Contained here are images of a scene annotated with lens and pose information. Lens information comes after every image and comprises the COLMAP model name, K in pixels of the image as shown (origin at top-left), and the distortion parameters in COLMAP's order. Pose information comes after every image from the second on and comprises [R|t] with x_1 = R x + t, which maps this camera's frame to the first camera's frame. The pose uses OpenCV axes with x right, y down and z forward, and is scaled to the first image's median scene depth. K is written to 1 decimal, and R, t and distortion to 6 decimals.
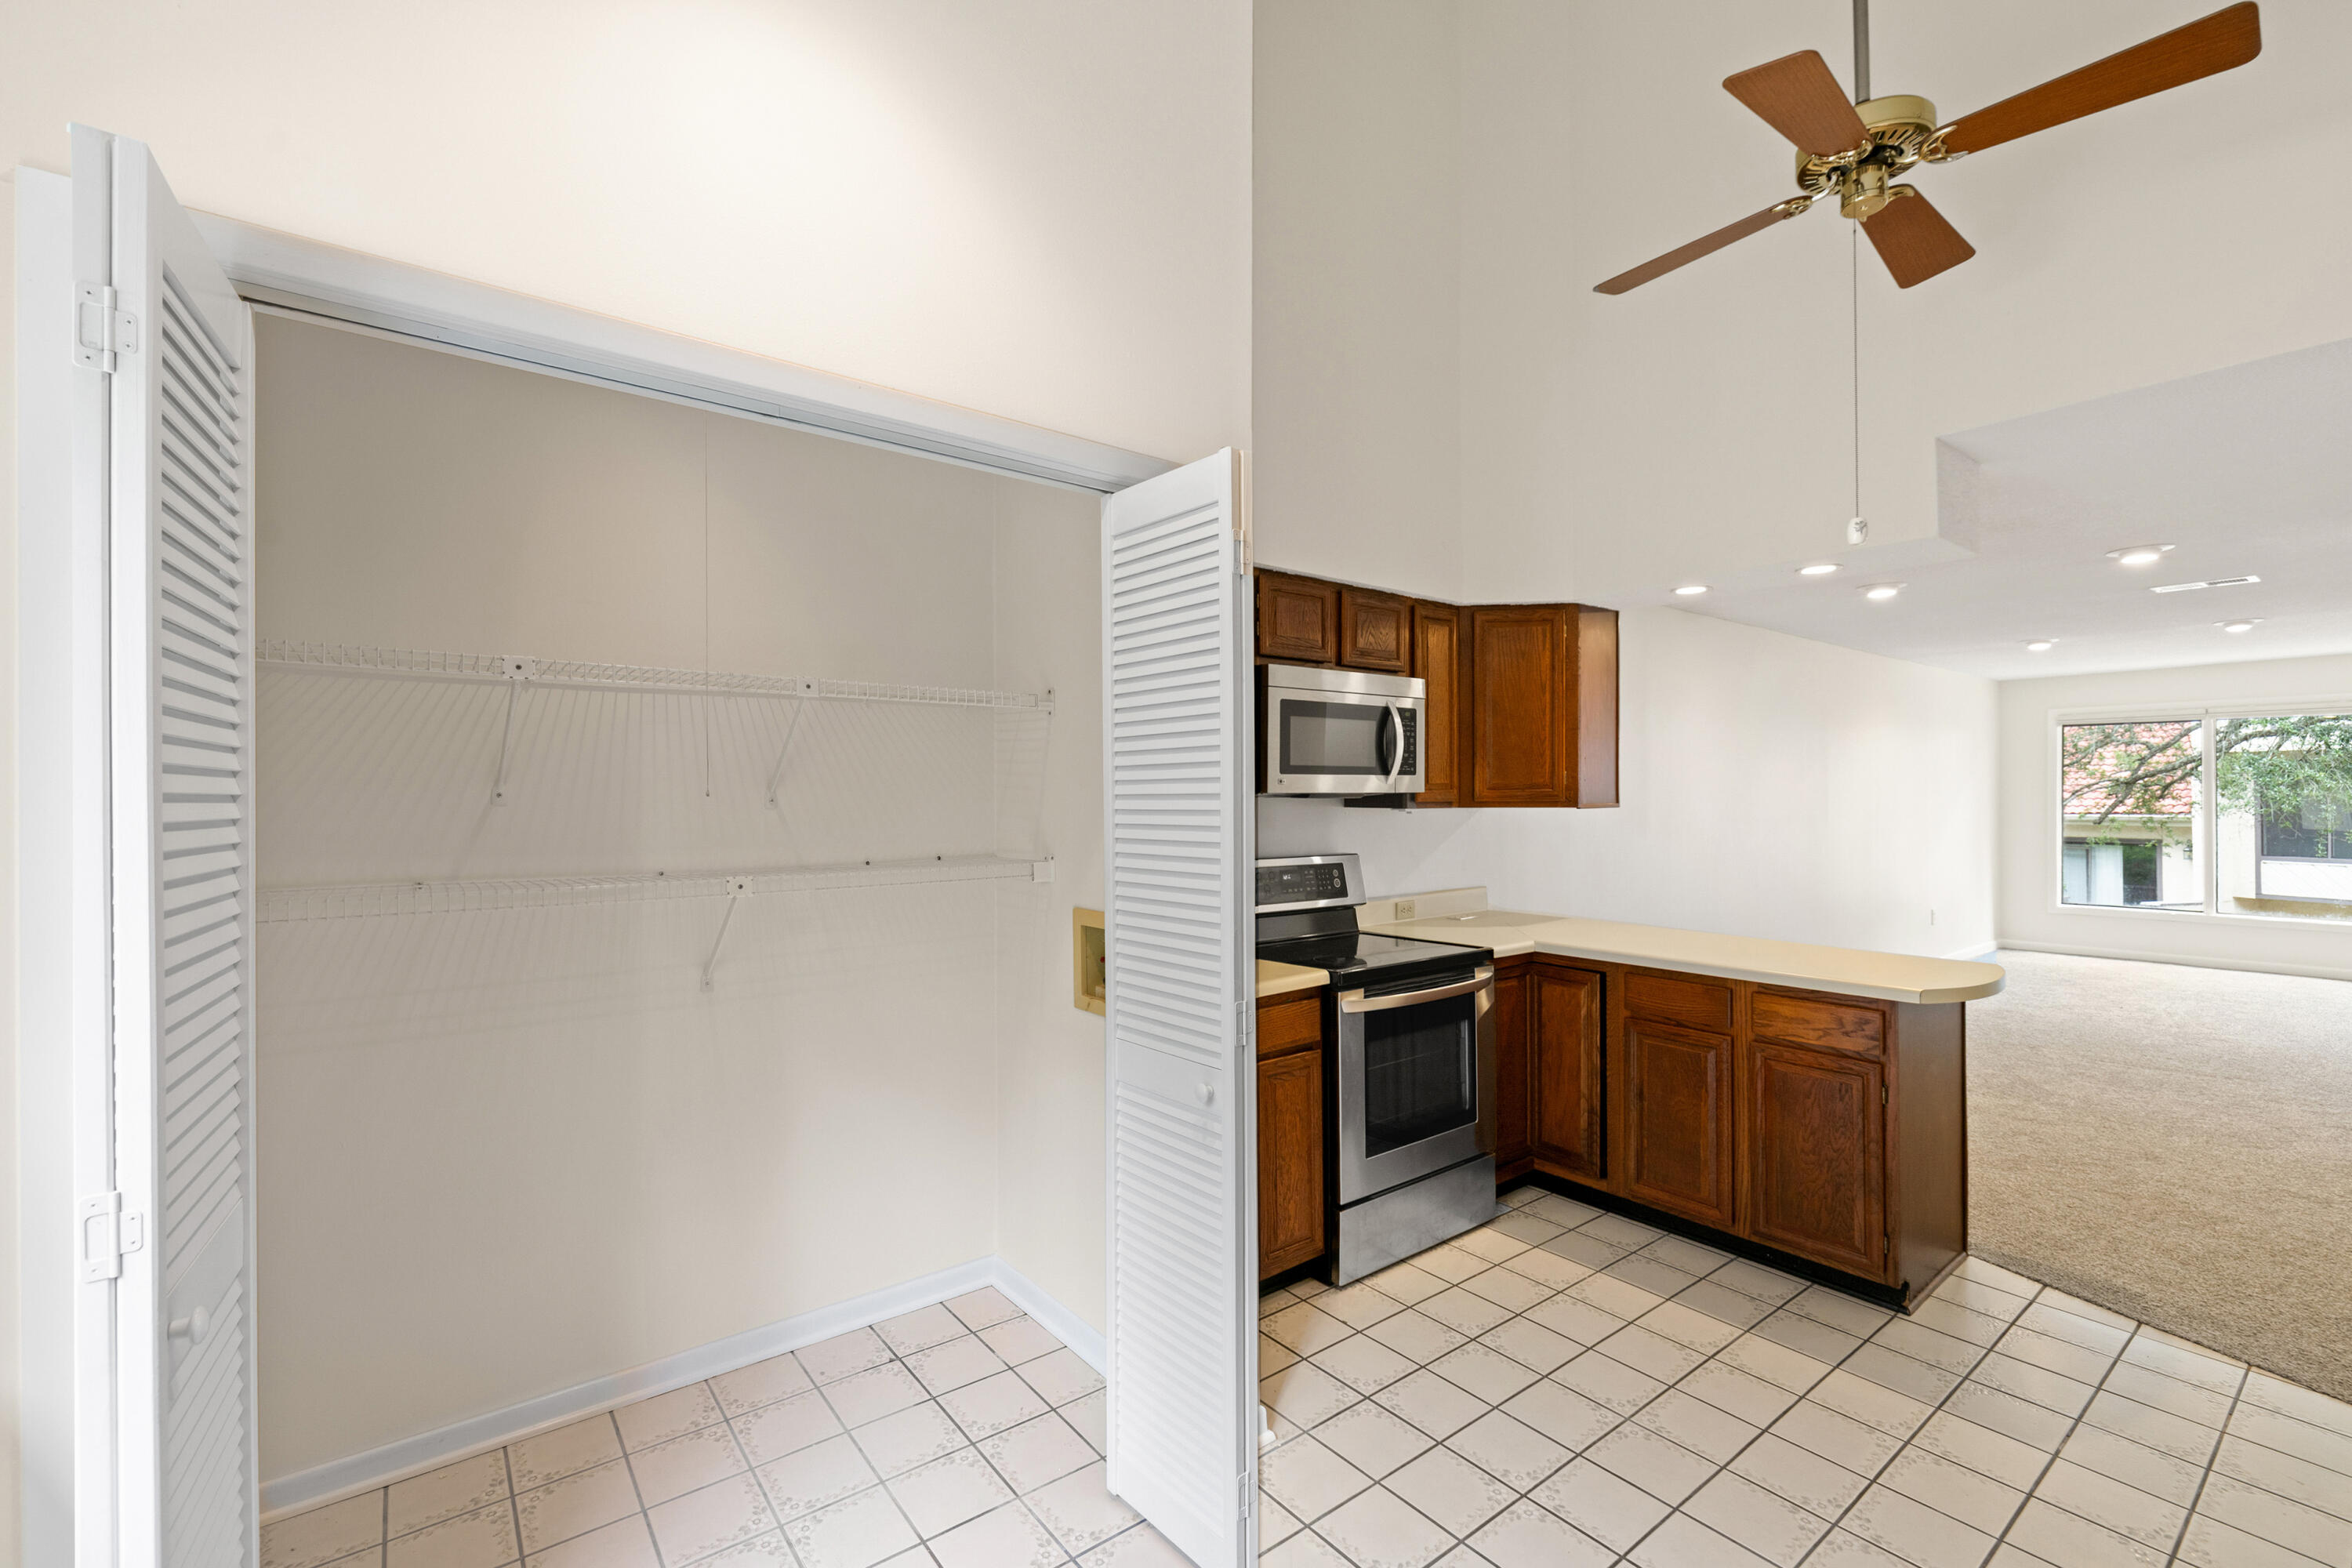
lens RADIAL K [[987.0, 0, 1153.6], [0, 987.0, 790.1], [0, 0, 1]] dist [-0.000076, 0.000781]
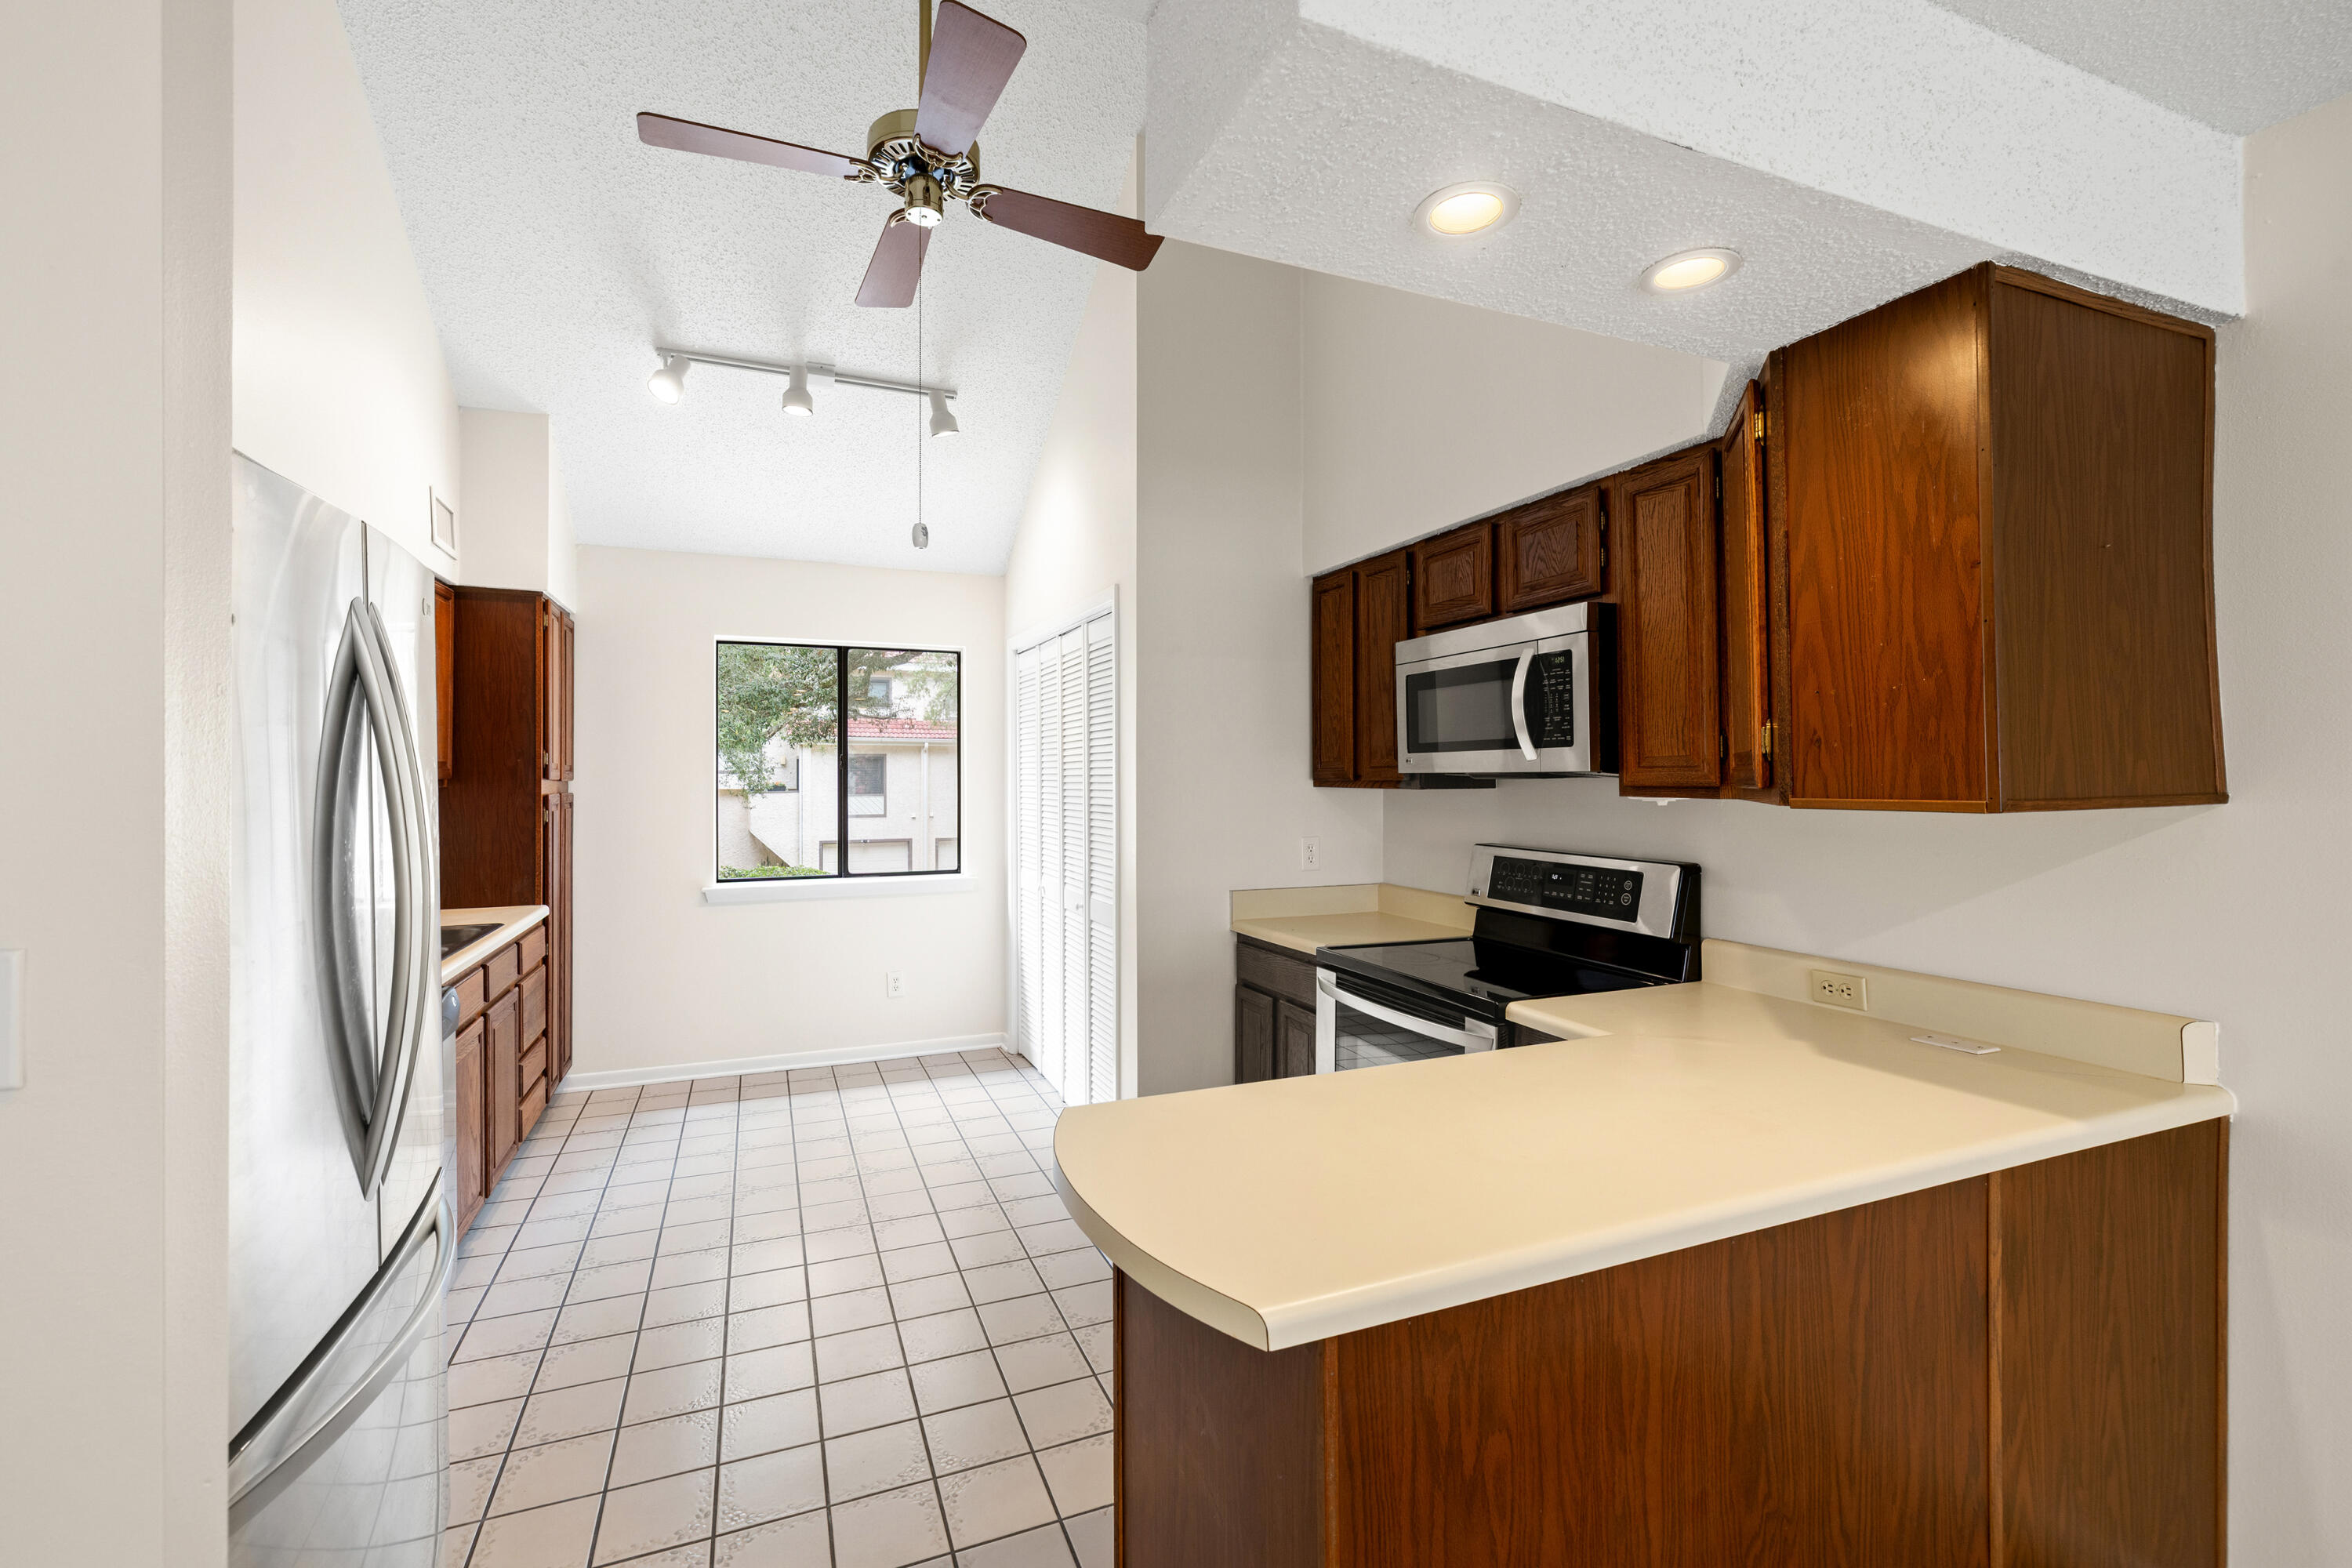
lens RADIAL K [[1023.0, 0, 1180.4], [0, 1023.0, 768.7], [0, 0, 1]] dist [0.002250, -0.000233]
pose [[-0.244509, 0.000528, -0.969647, 1.050372], [0.009711, 0.999951, -0.001904, -0.001192], [0.969599, -0.009882, -0.244502, 0.939193]]
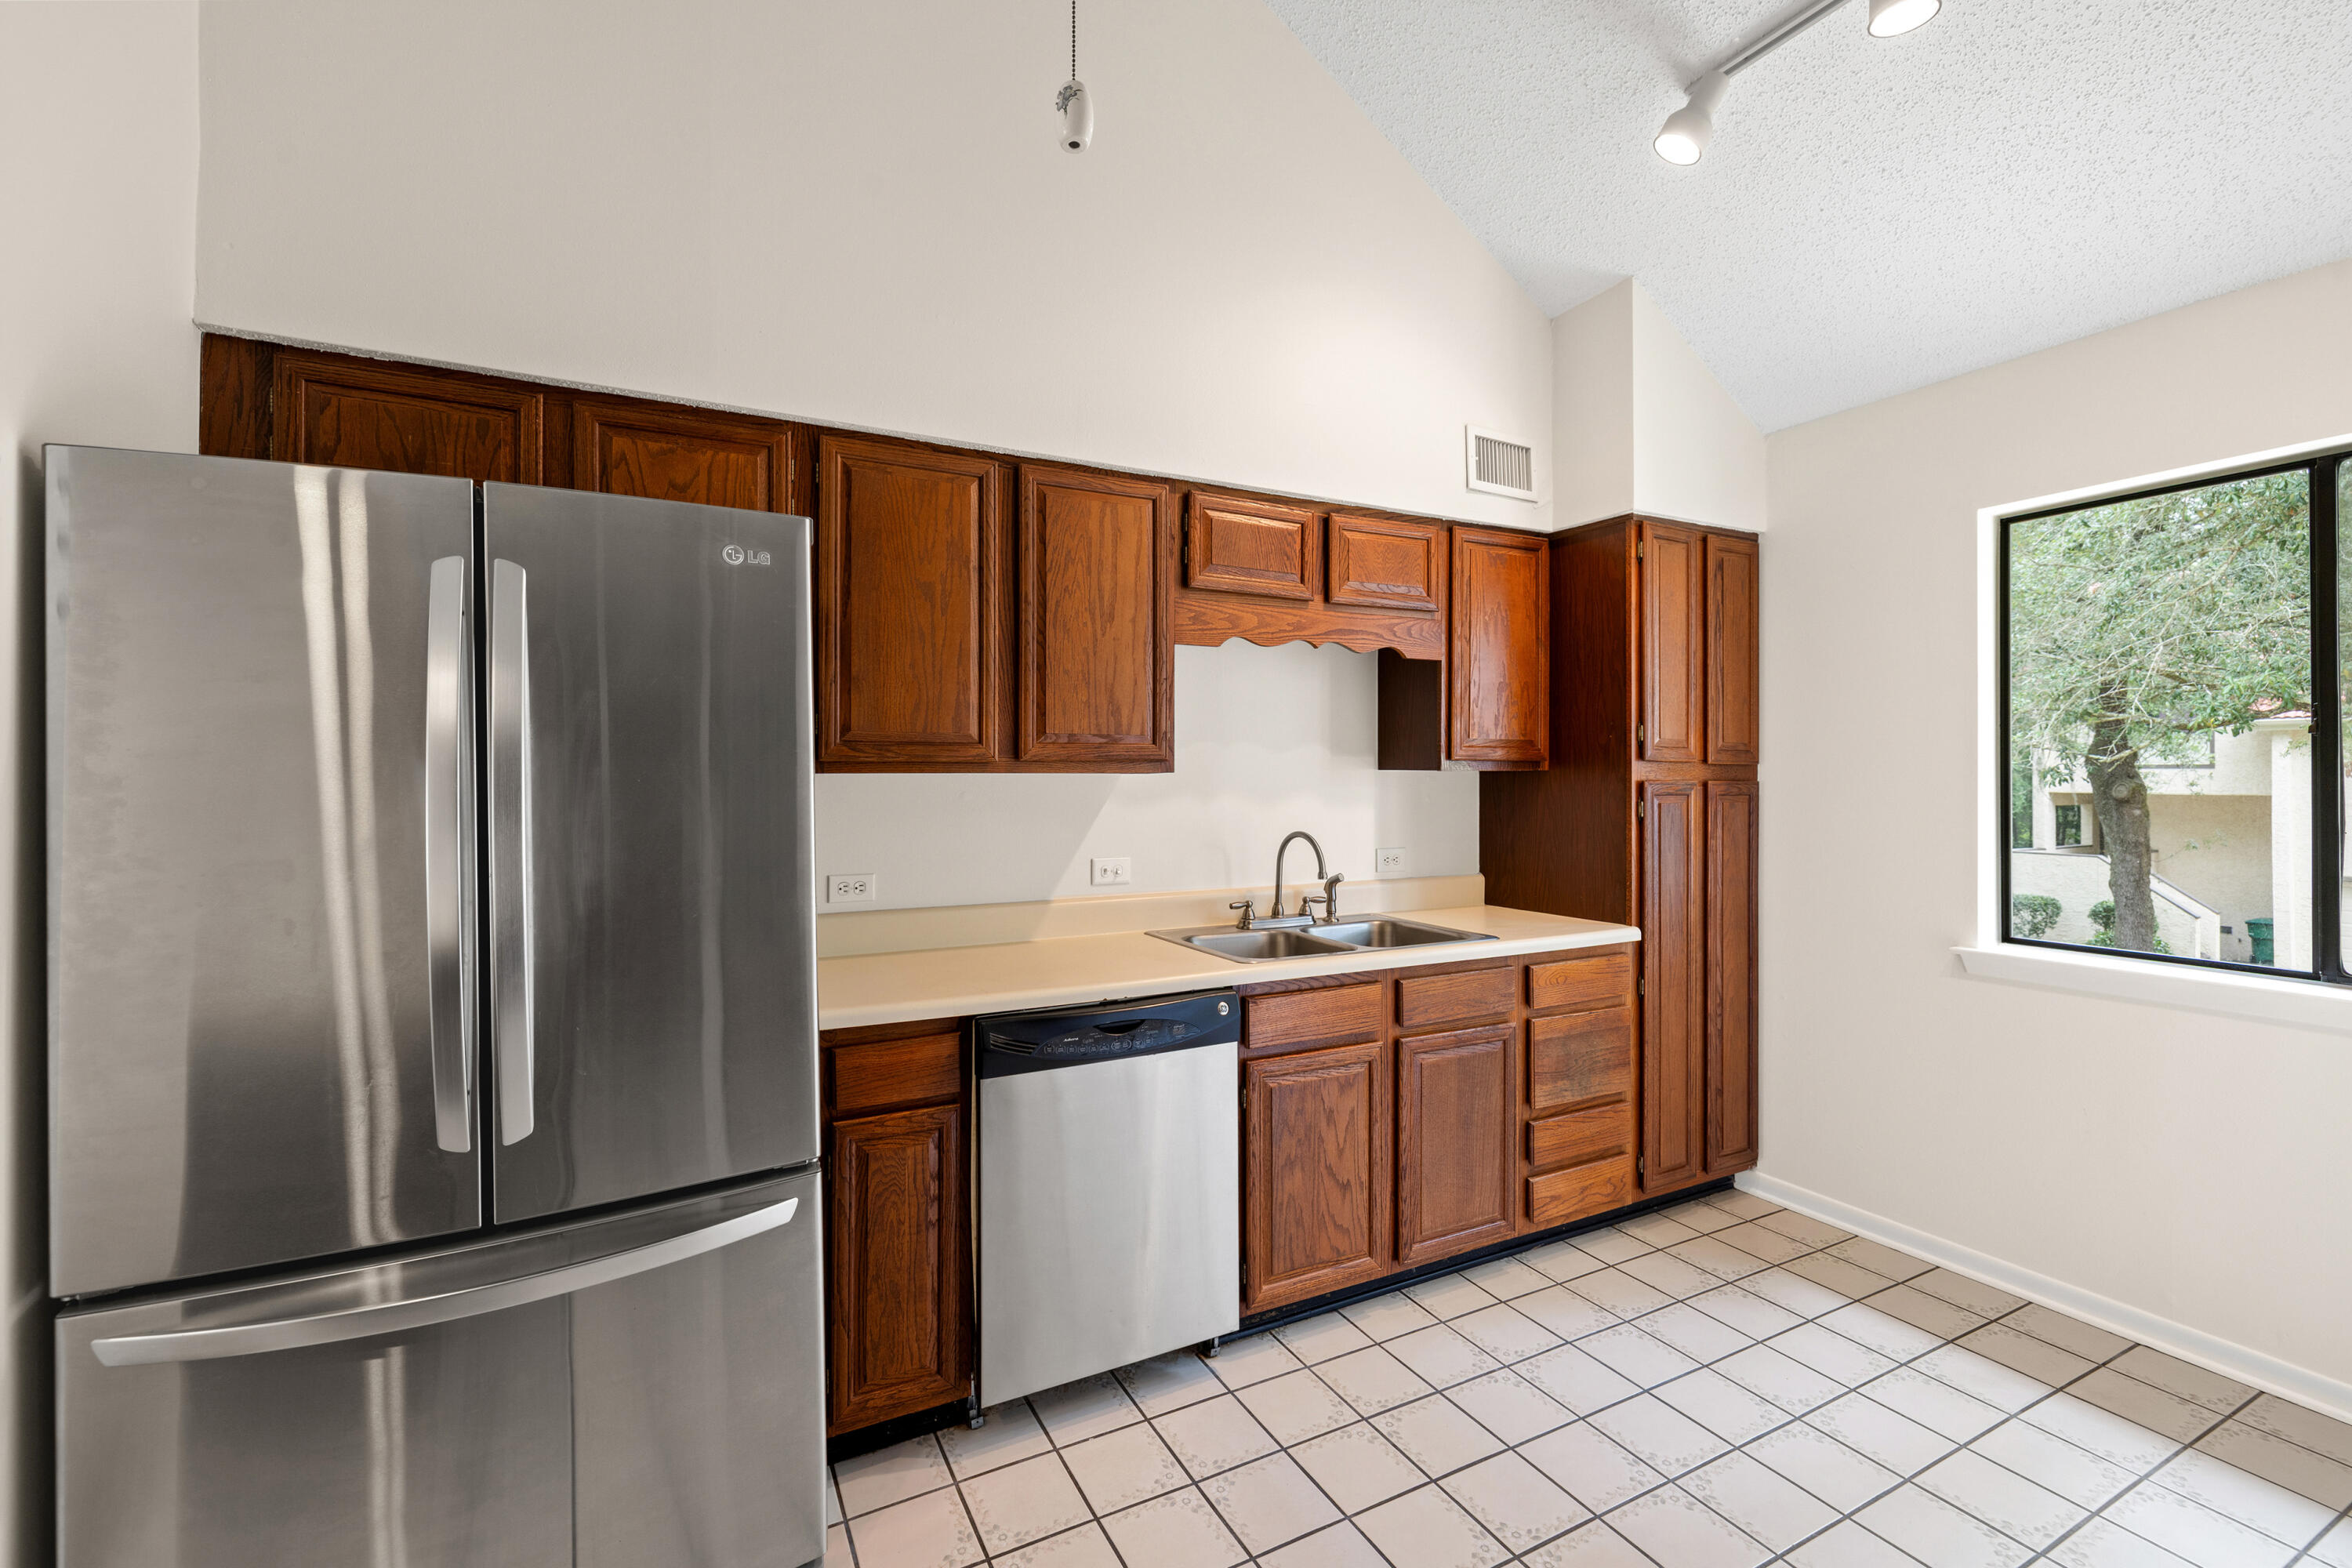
lens RADIAL K [[987.0, 0, 1152.6], [0, 987.0, 763.6], [0, 0, 1]] dist [-0.000076, 0.000781]
pose [[-0.984749, 0.002405, 0.173963, 0.365799], [-0.000957, 0.999815, -0.019236, 0.021485], [-0.173977, -0.019109, -0.984564, 0.859870]]
